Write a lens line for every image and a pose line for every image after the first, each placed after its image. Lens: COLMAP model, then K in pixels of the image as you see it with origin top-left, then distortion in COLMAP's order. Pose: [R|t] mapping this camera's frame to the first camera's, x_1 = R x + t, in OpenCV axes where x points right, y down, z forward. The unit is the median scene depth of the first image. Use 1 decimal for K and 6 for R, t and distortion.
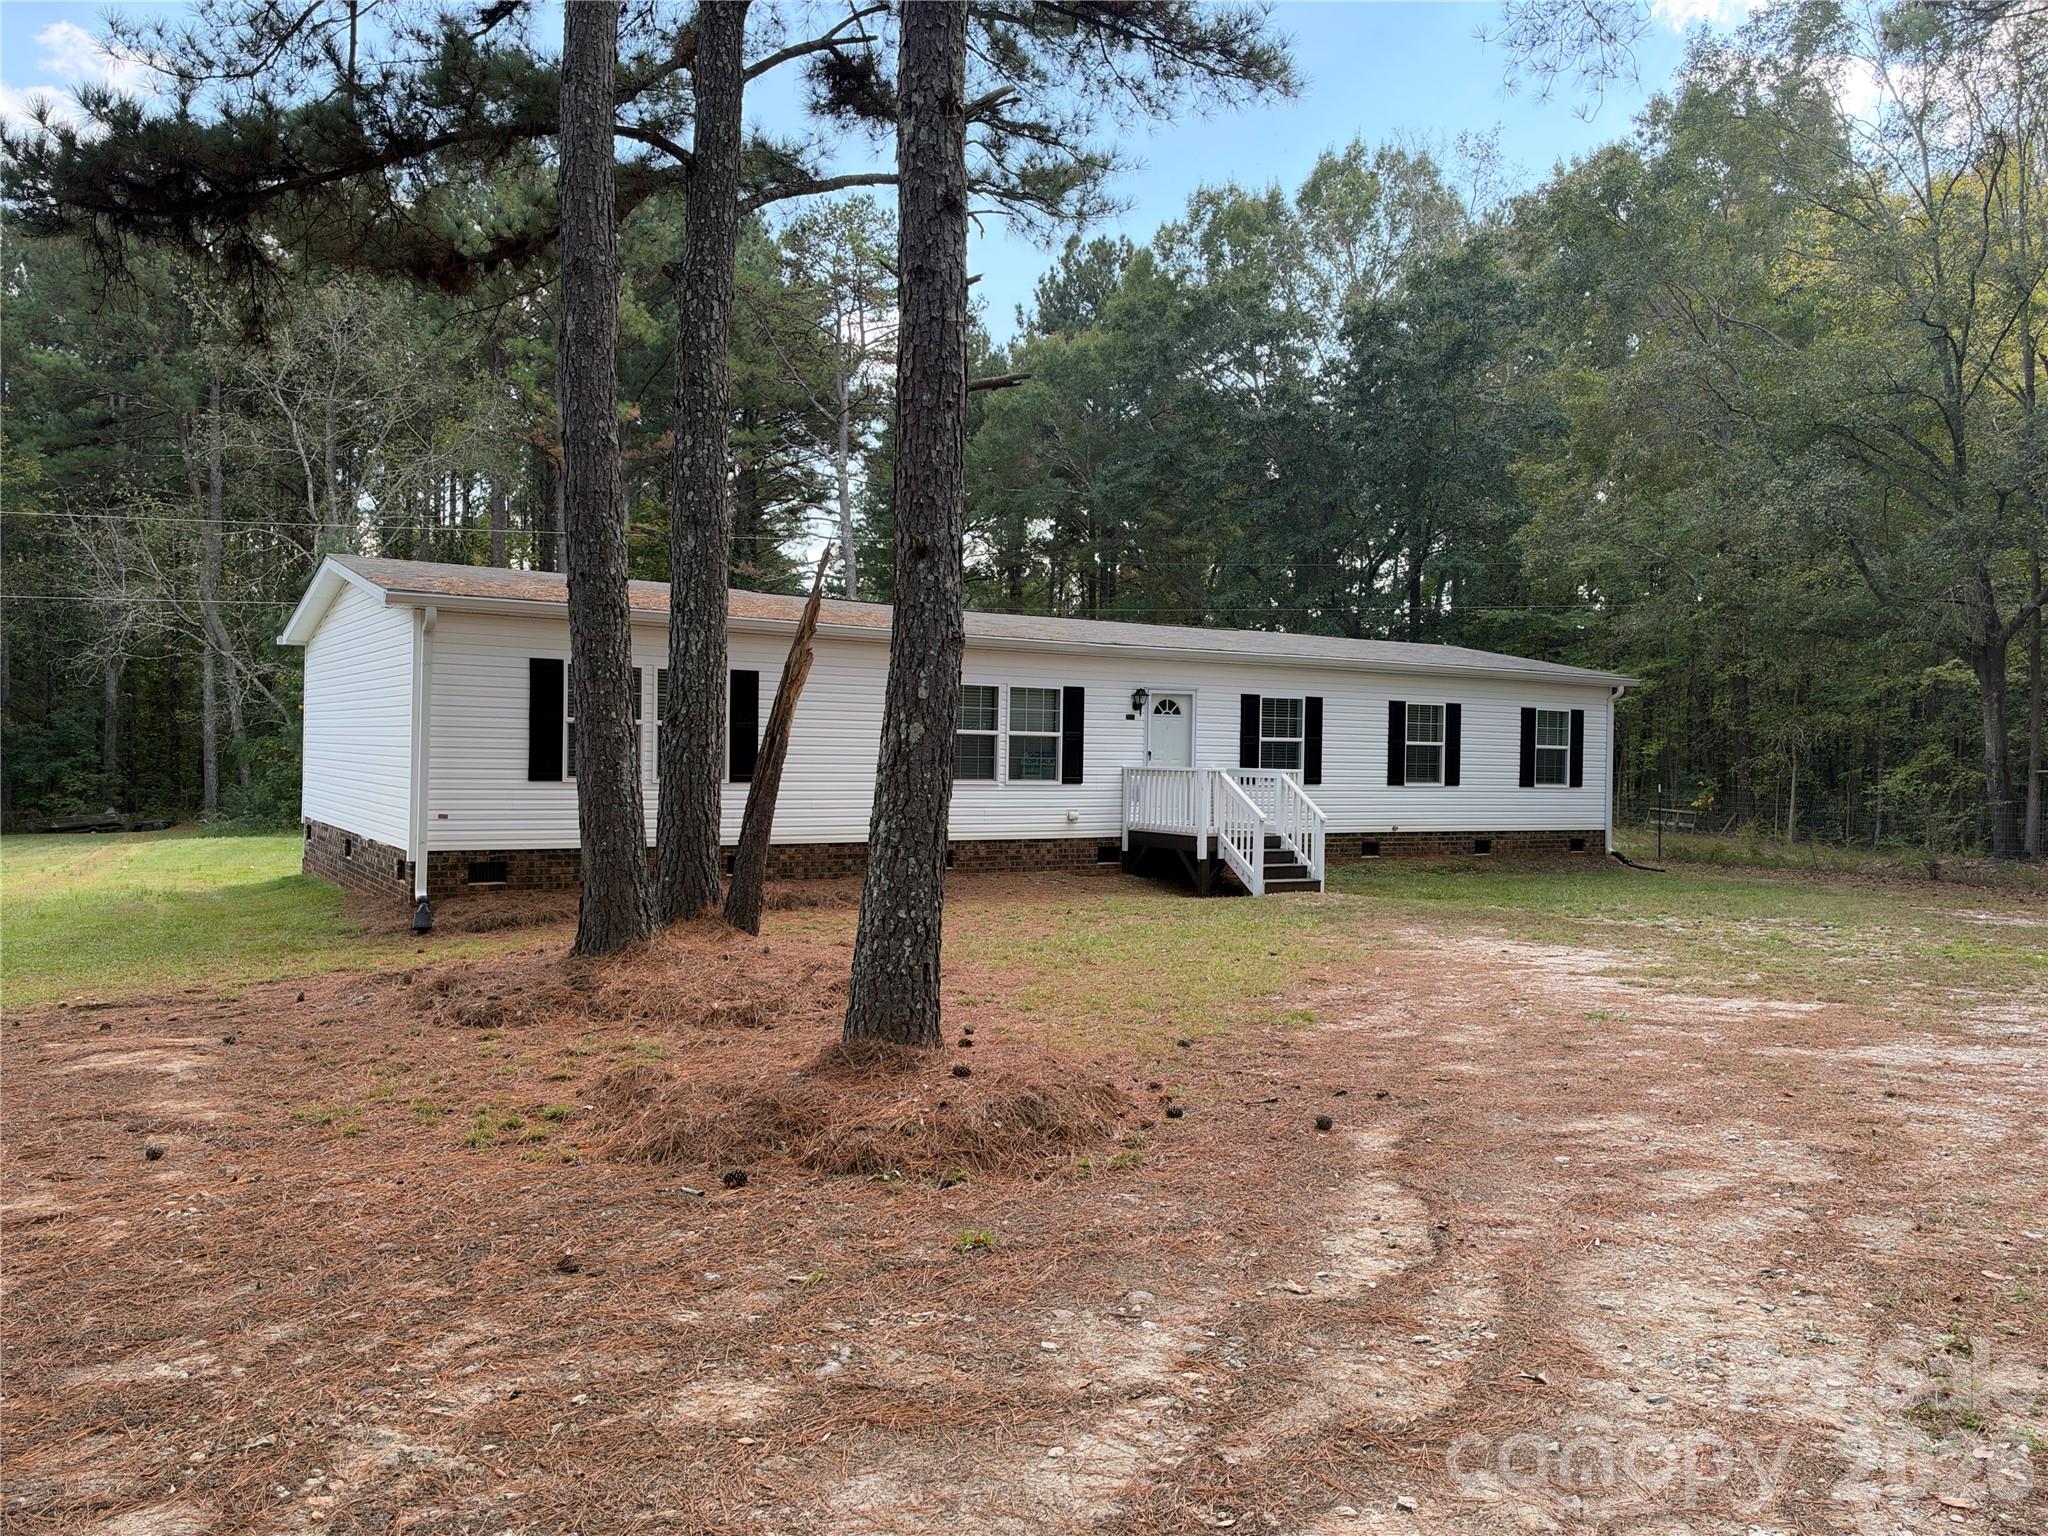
lens RADIAL K [[981.0, 0, 1024.0], [0, 981.0, 768.0], [0, 0, 1]] dist [0.048949, -0.000001]
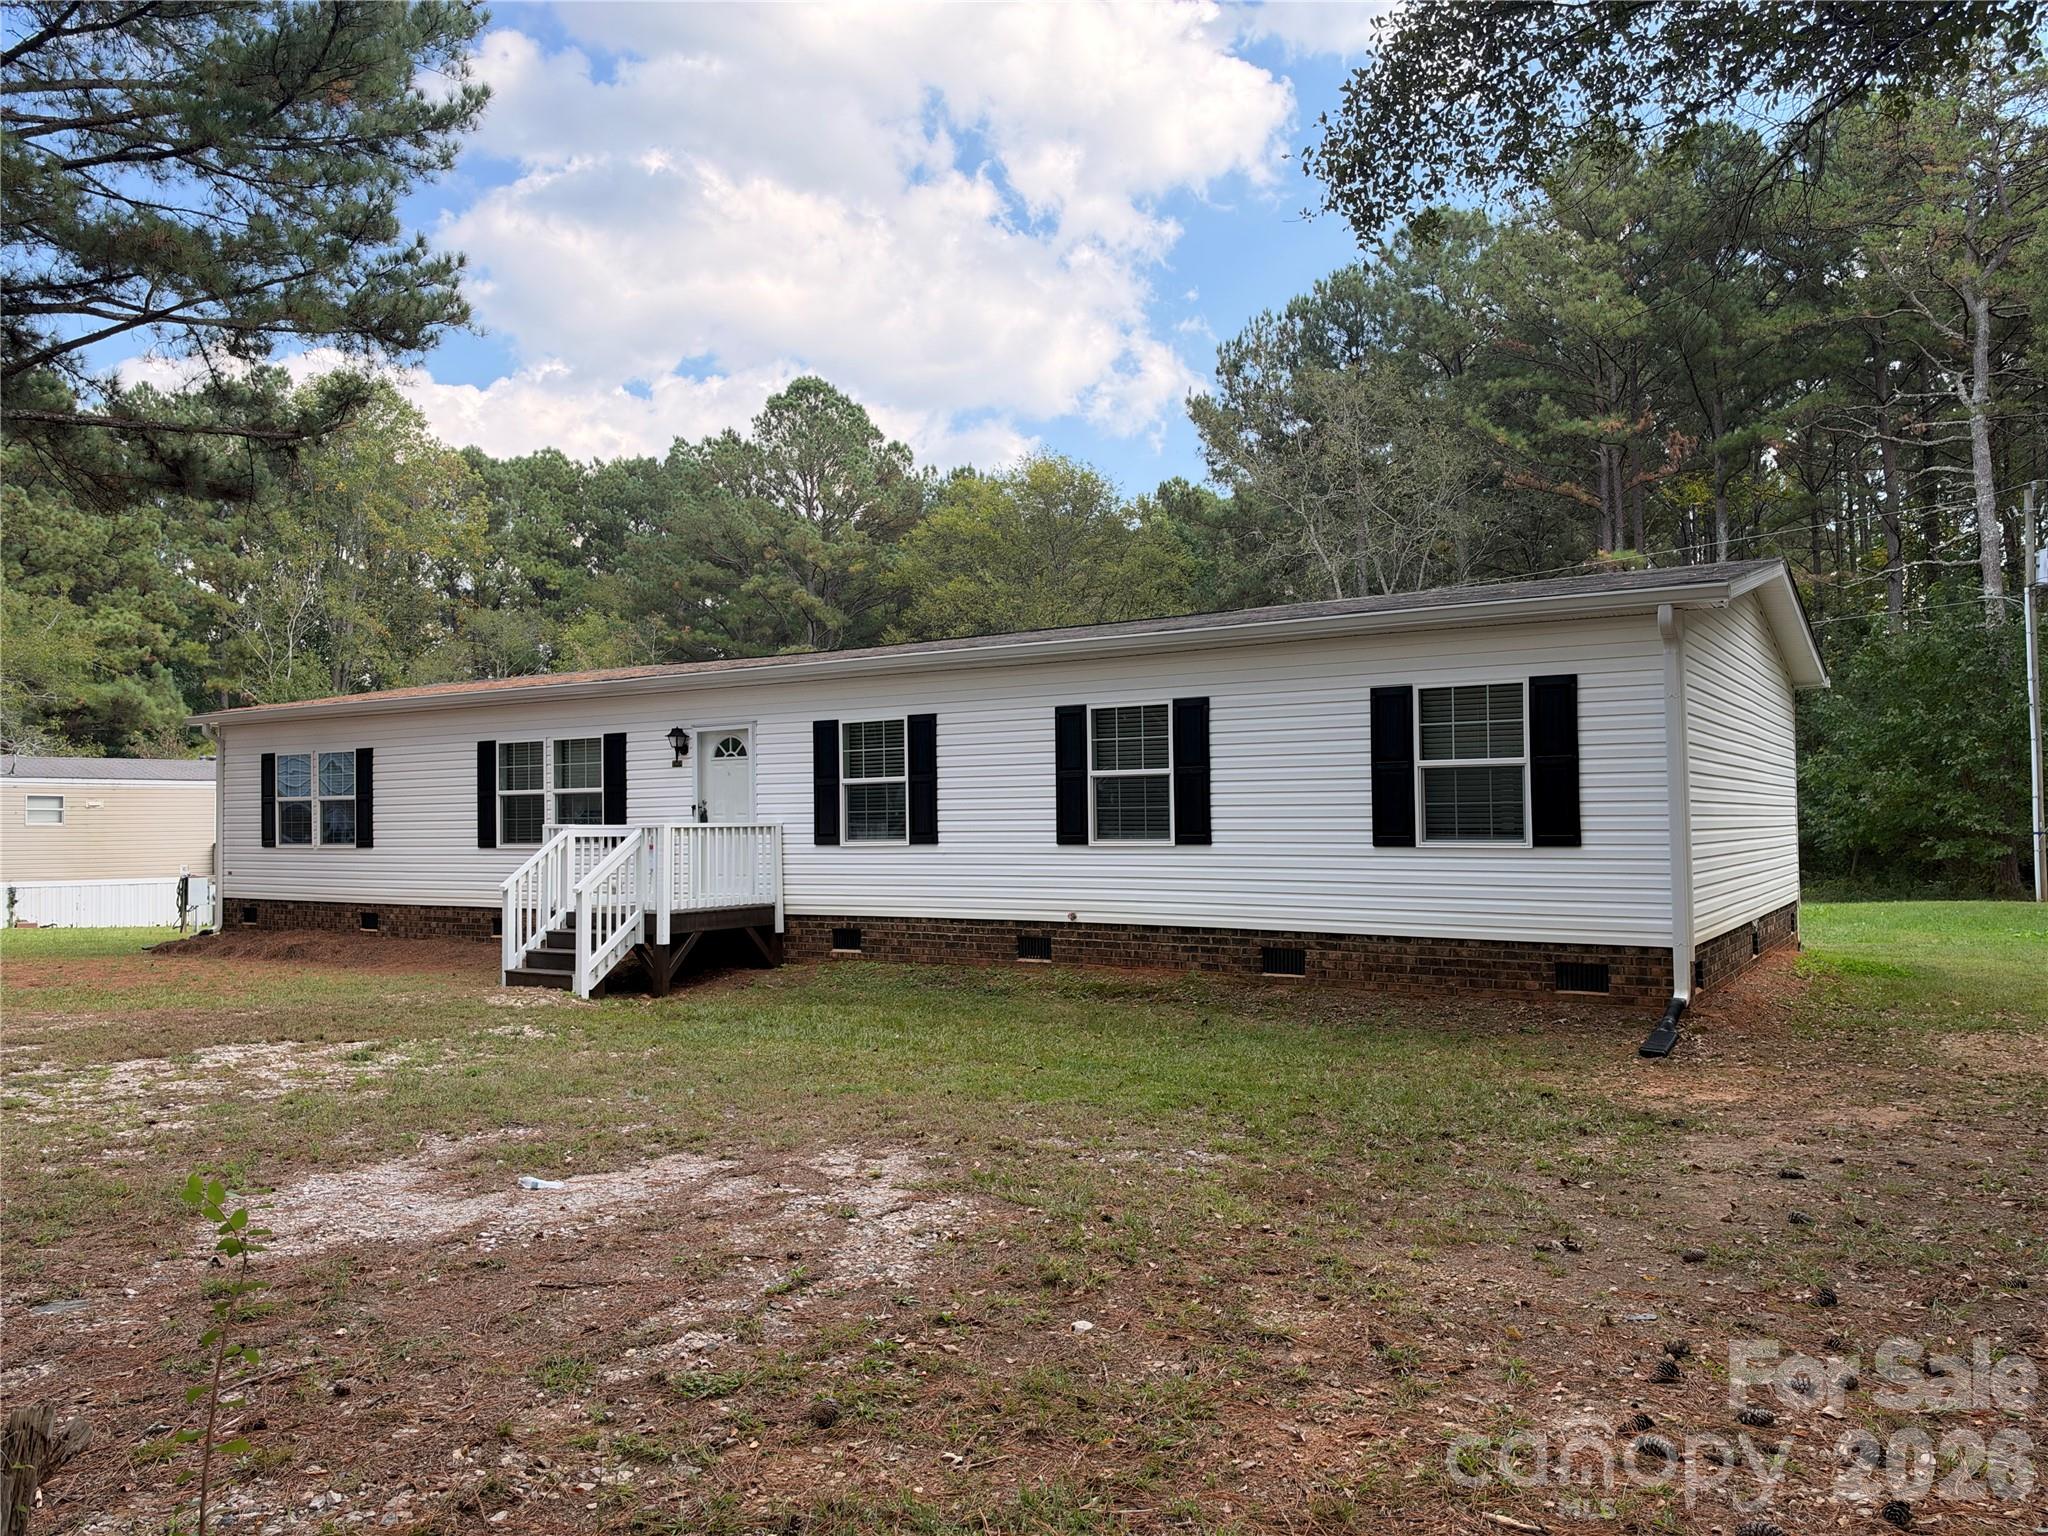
lens RADIAL K [[1466.0, 0, 1024.0], [0, 1466.0, 768.0], [0, 0, 1]] dist [0.113053, -0.239495]
pose [[0.565917, -0.048996, -0.823005, 1.108851], [0.017082, 0.998715, -0.047711, 0.012977], [0.824285, 0.012942, 0.566027, 0.472247]]
